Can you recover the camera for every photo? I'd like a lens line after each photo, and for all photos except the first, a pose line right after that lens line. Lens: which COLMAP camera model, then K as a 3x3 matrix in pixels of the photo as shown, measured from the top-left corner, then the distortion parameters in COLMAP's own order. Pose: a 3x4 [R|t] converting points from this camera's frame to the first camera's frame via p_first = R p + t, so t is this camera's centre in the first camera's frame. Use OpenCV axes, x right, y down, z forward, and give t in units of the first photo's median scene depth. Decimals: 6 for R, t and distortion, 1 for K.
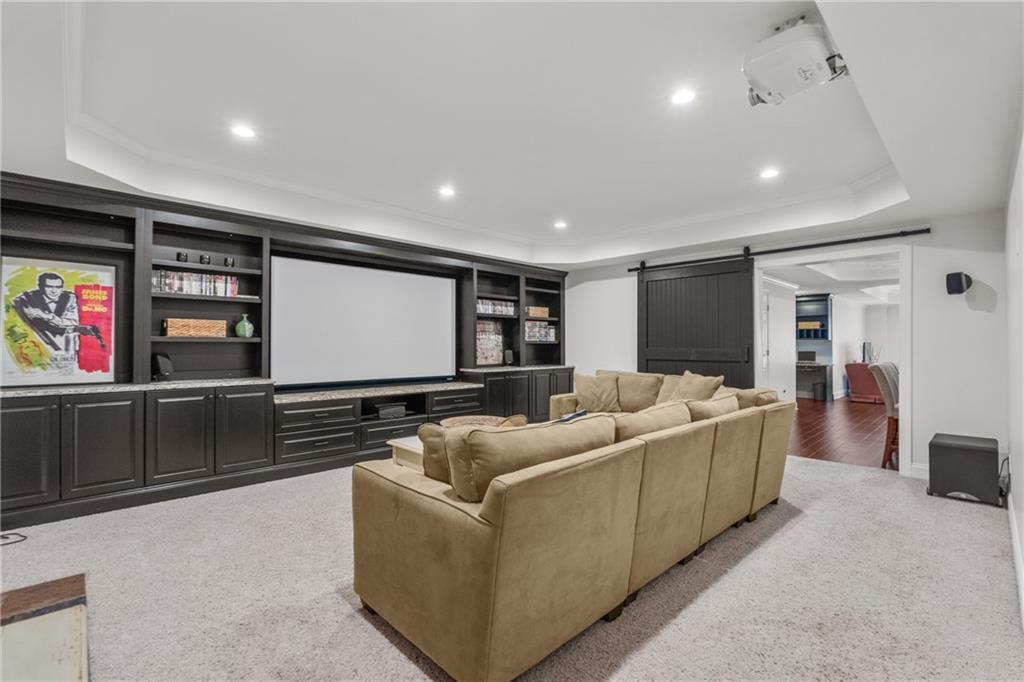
lens RADIAL K [[447.8, 0, 512.0], [0, 447.8, 341.0], [0, 0, 1]] dist [0.000067, 0.000023]
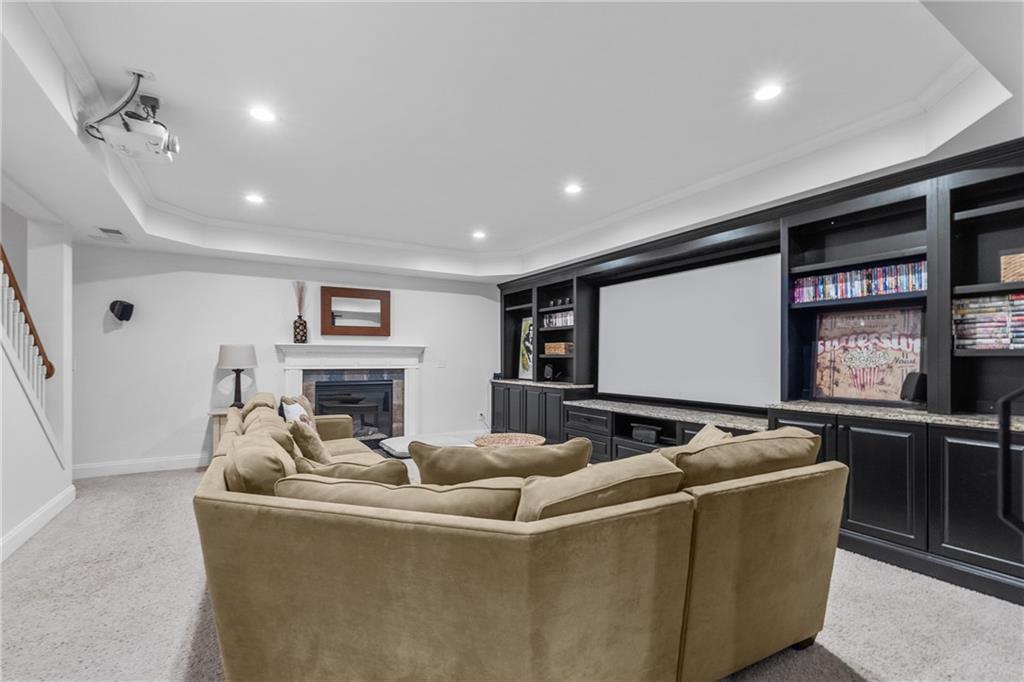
lens RADIAL K [[470.4, 0, 509.8], [0, 470.4, 357.9], [0, 0, 1]] dist [0.000628, 0.000140]
pose [[-0.234374, -0.003985, -0.972138, 0.756462], [0.005976, 0.999967, -0.005539, 0.009551], [0.972128, -0.007108, -0.234343, 1.022478]]
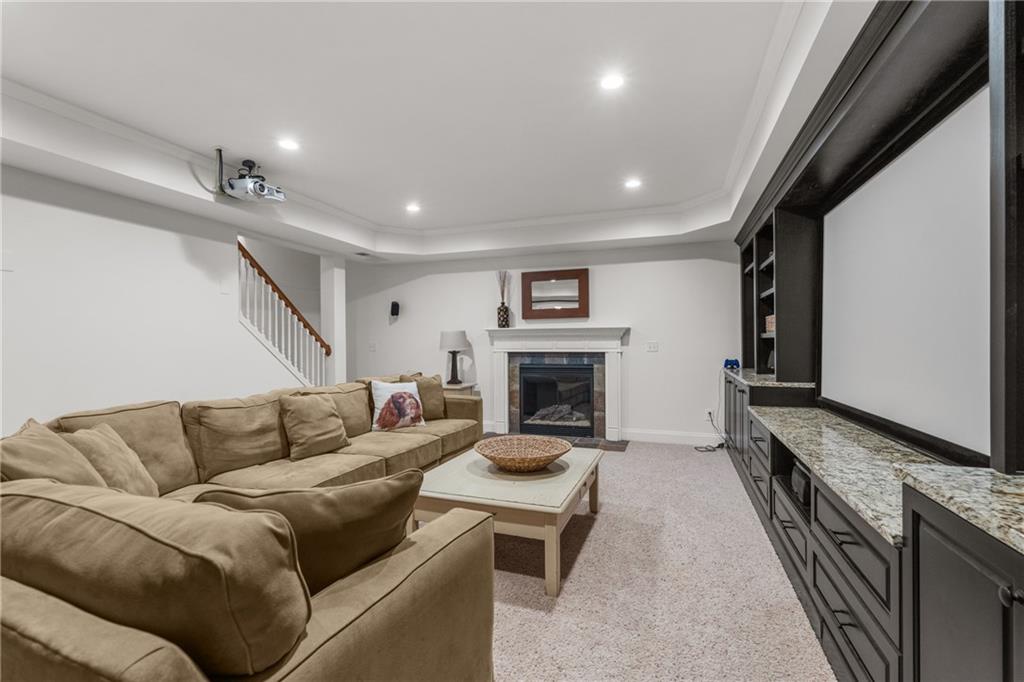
lens RADIAL K [[447.8, 0, 512.0], [0, 447.8, 341.0], [0, 0, 1]] dist [0.000067, 0.000023]
pose [[-0.896667, 0.000416, -0.442705, 0.229777], [0.007322, 0.999877, -0.013890, 0.016211], [0.442645, -0.015696, -0.896560, 1.351971]]
